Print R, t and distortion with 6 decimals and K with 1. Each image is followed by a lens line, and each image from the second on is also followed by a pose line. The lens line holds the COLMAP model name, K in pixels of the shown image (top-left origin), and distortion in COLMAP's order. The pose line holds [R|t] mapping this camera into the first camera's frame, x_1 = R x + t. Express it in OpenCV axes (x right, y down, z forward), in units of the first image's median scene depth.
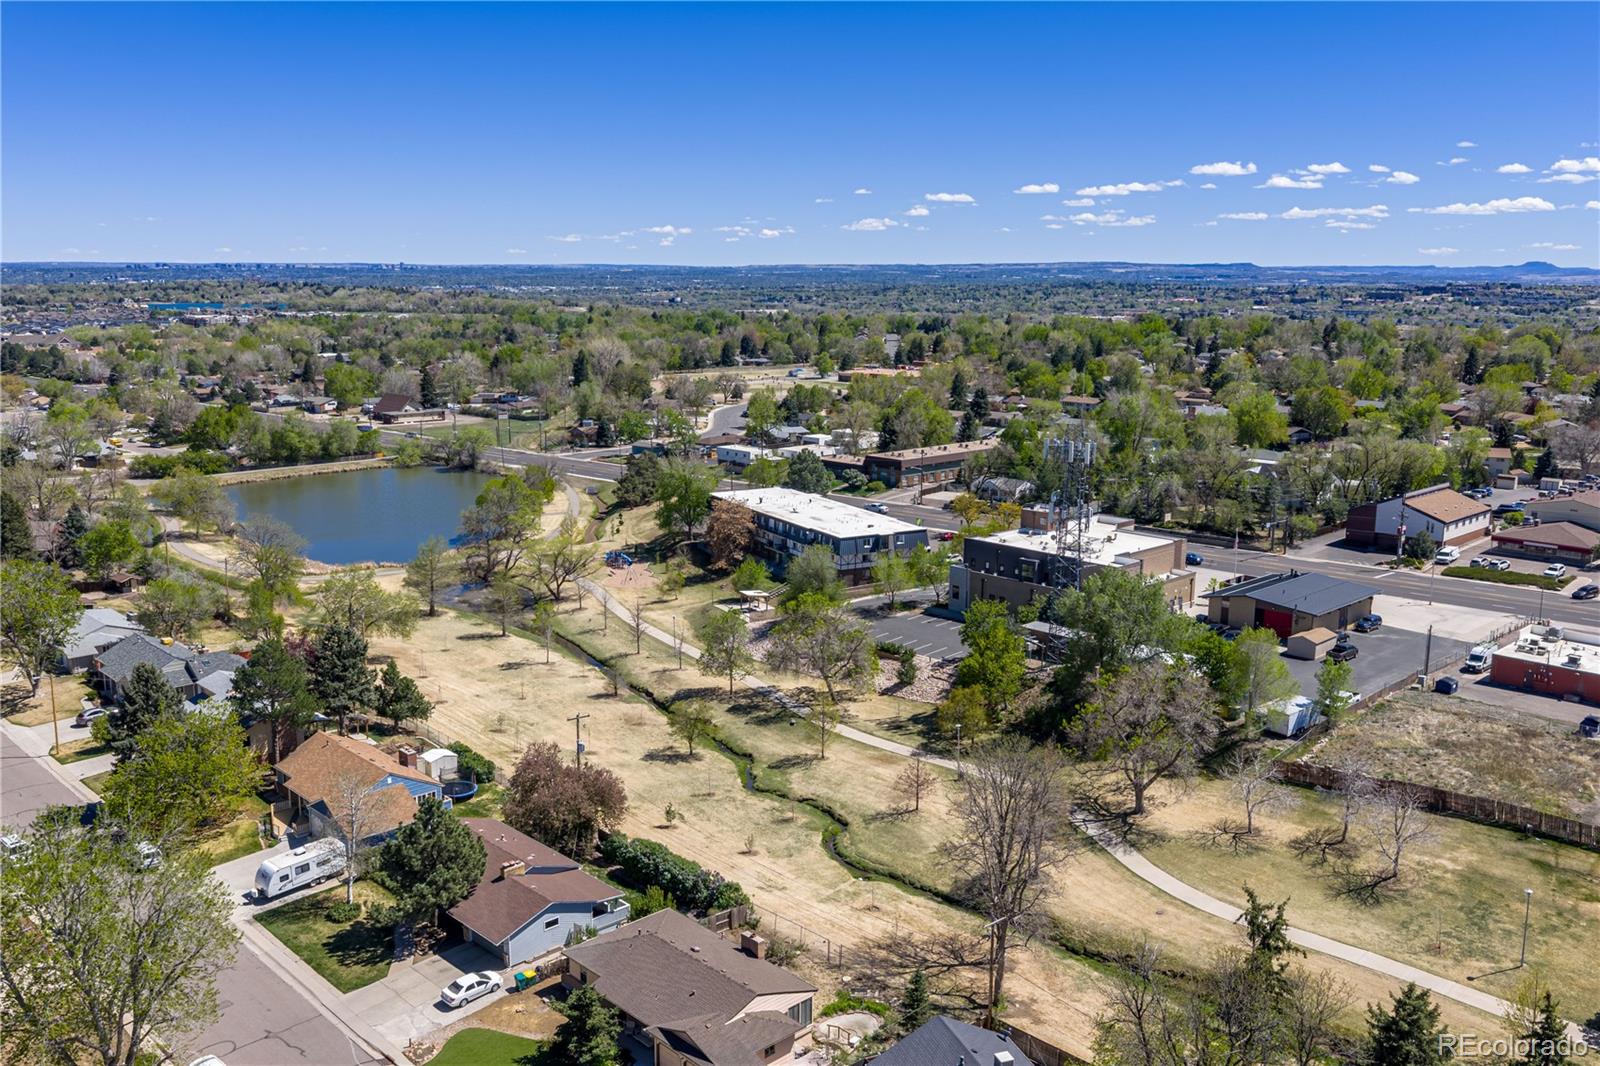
lens RADIAL K [[1344.1, 0, 798.6], [0, 1344.1, 533.2], [0, 0, 1]] dist [0.022142, -0.026053]
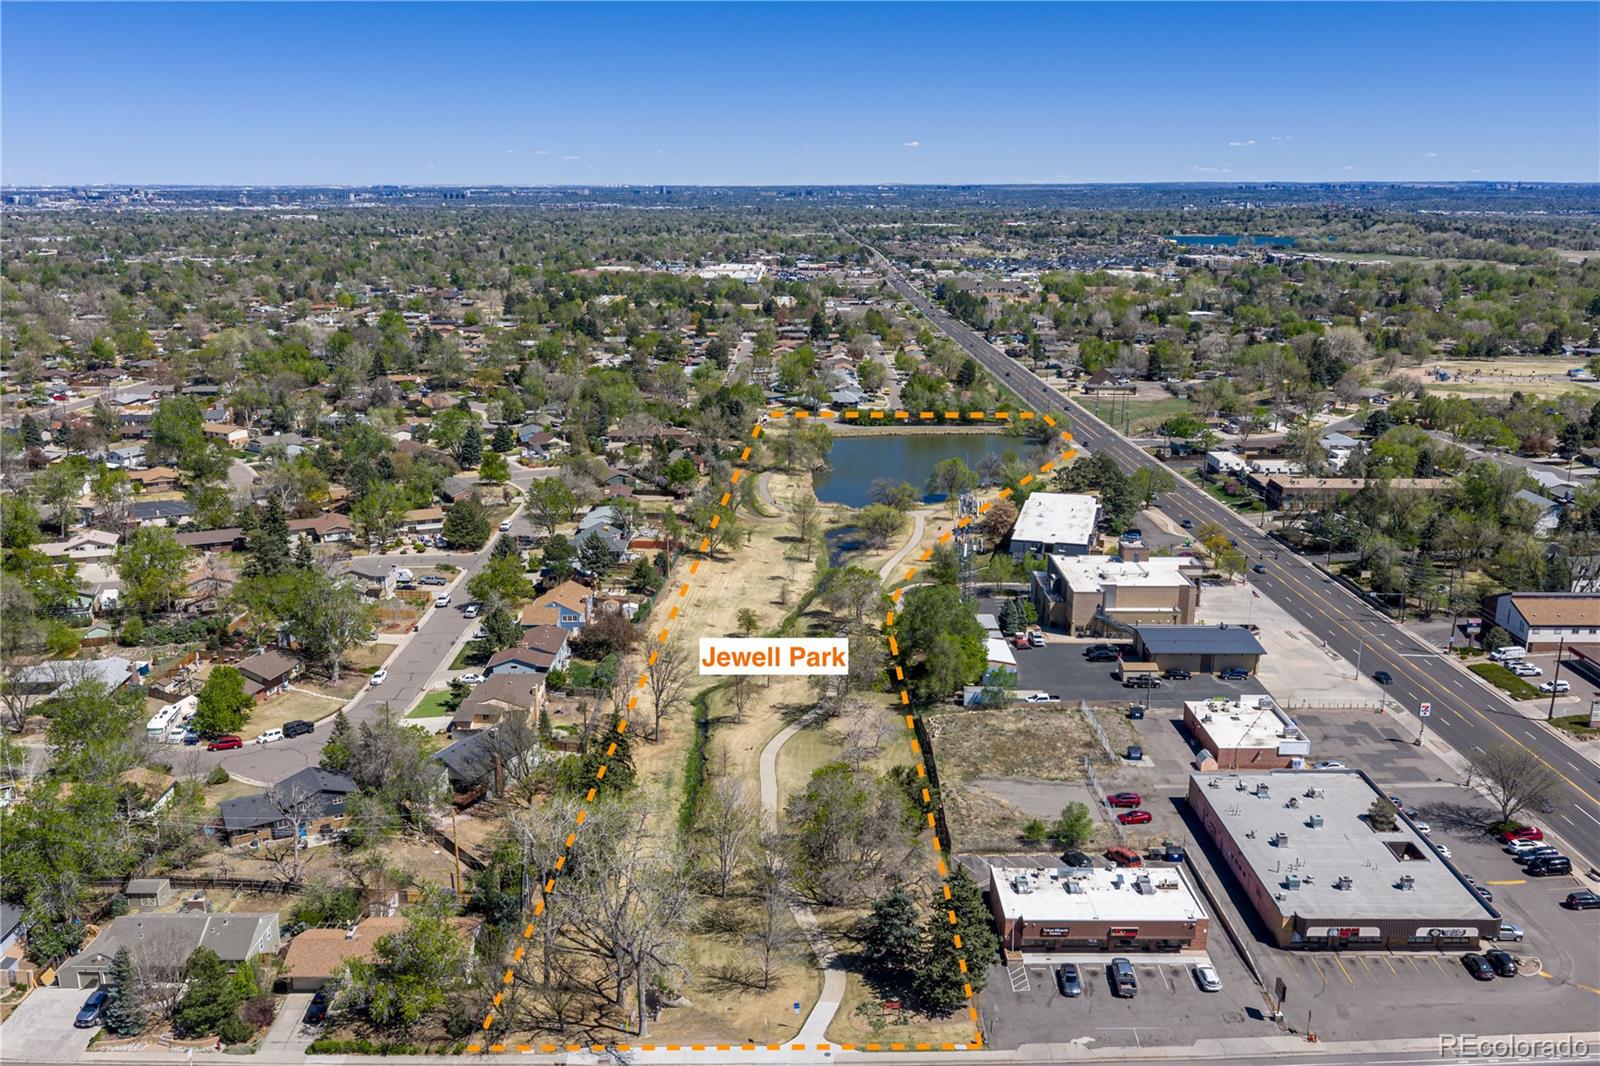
lens RADIAL K [[1344.1, 0, 796.6], [0, 1344.1, 539.1], [0, 0, 1]] dist [0.022142, -0.026053]
pose [[0.711854, 0.174063, -0.680416, 1.032829], [-0.129580, 0.984720, 0.116343, -0.163392], [0.690270, 0.005349, 0.723532, -0.227328]]
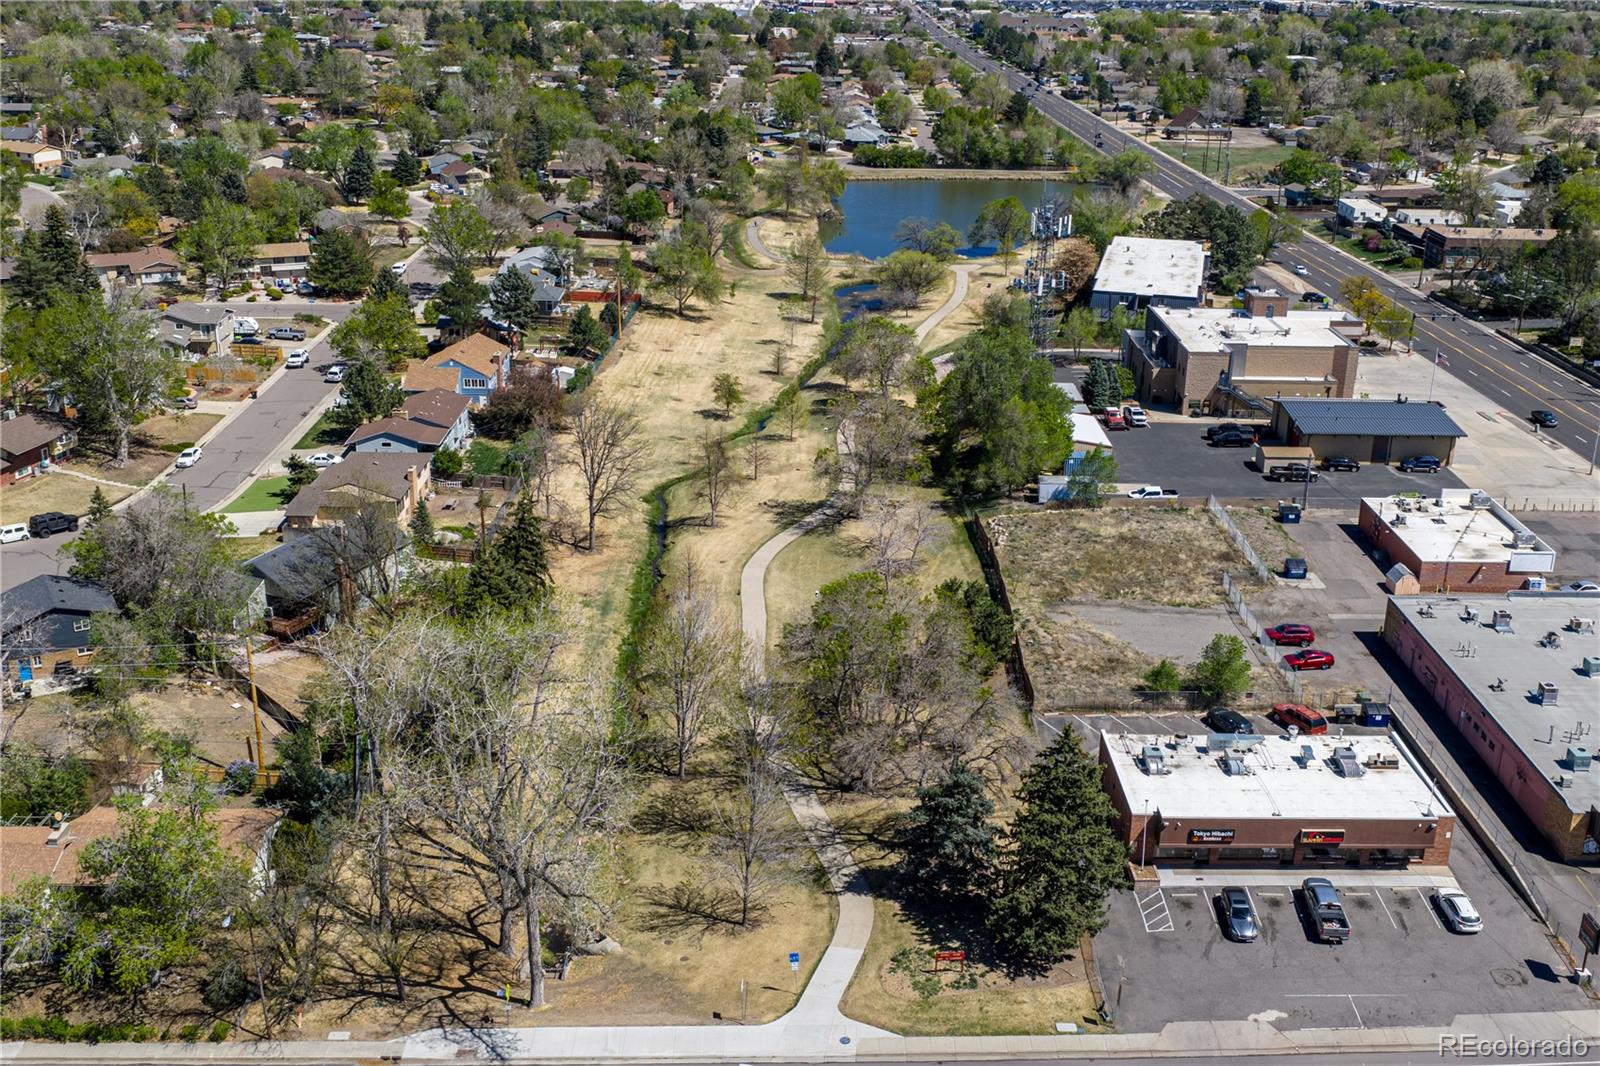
lens RADIAL K [[1589.6, 0, 844.1], [0, 1589.6, 445.4], [0, 0, 1]] dist [0.010306, 0.000000]
pose [[0.730597, 0.222140, -0.645664, 0.872299], [-0.146596, 0.974580, 0.169424, -0.072534], [0.666886, -0.029129, 0.744590, -0.048753]]
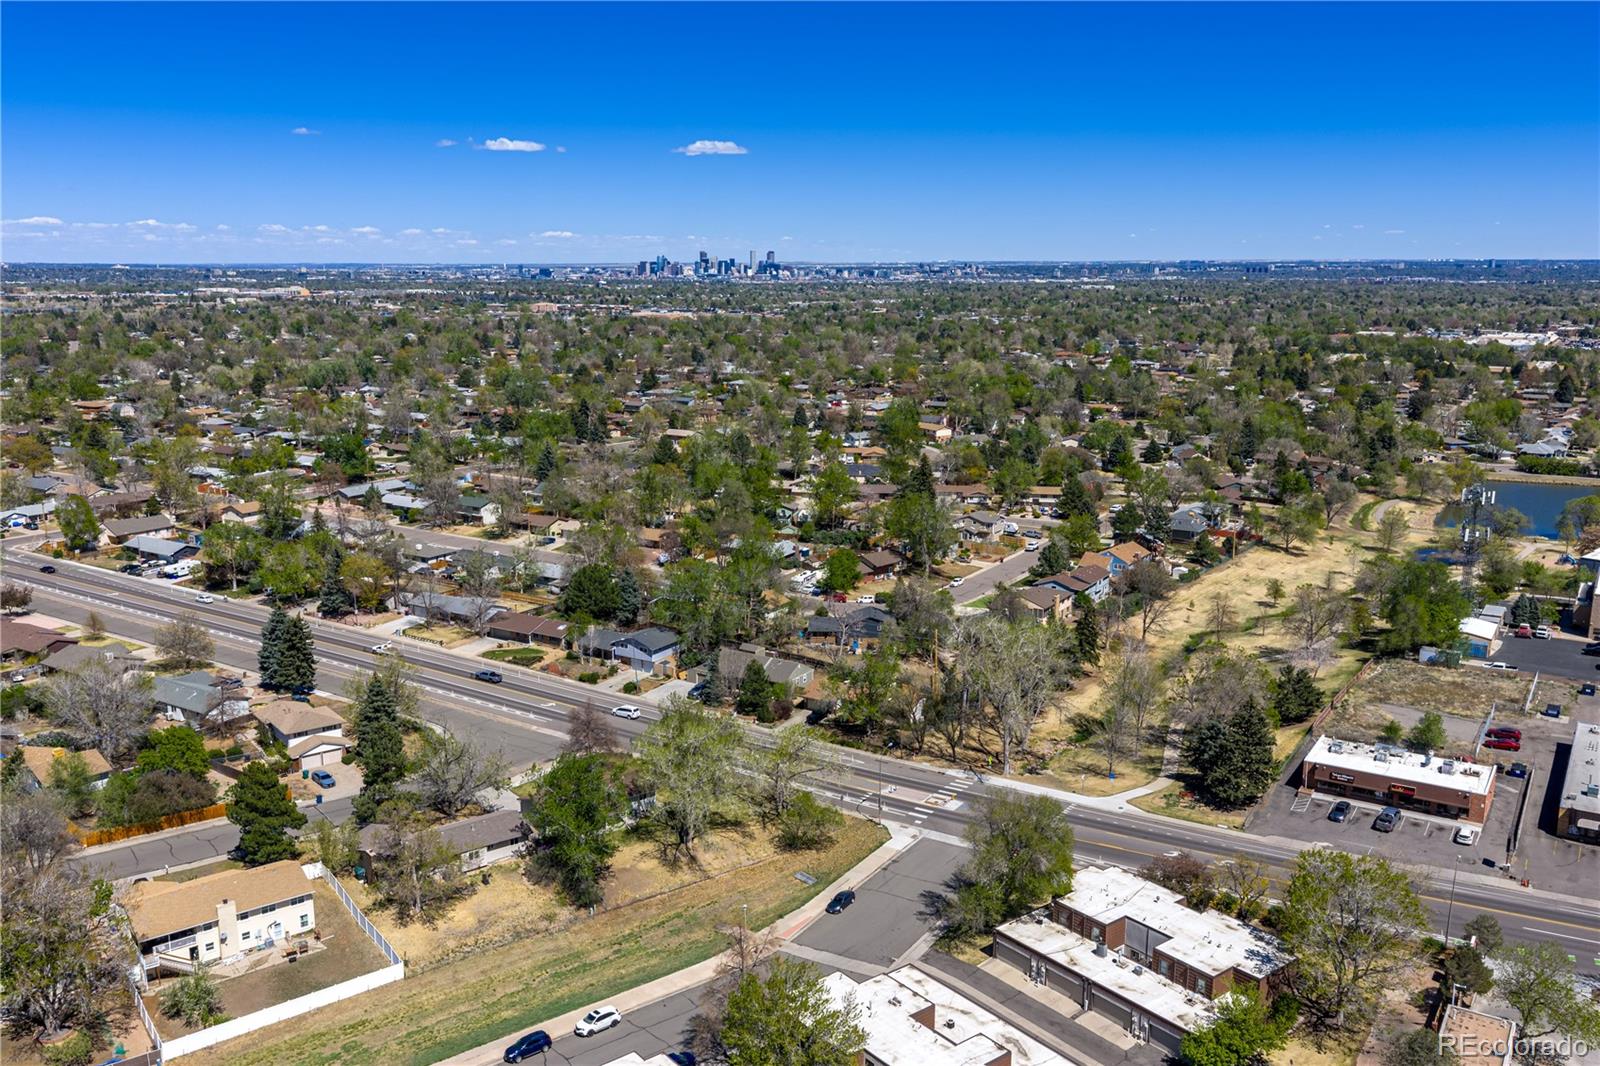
lens RADIAL K [[1344.1, 0, 802.6], [0, 1344.1, 526.0], [0, 0, 1]] dist [0.022142, -0.026053]
pose [[0.221790, 0.182587, -0.957847, 1.498903], [-0.182323, 0.972753, 0.143211, -0.102831], [0.957897, 0.142875, 0.249037, -0.185401]]
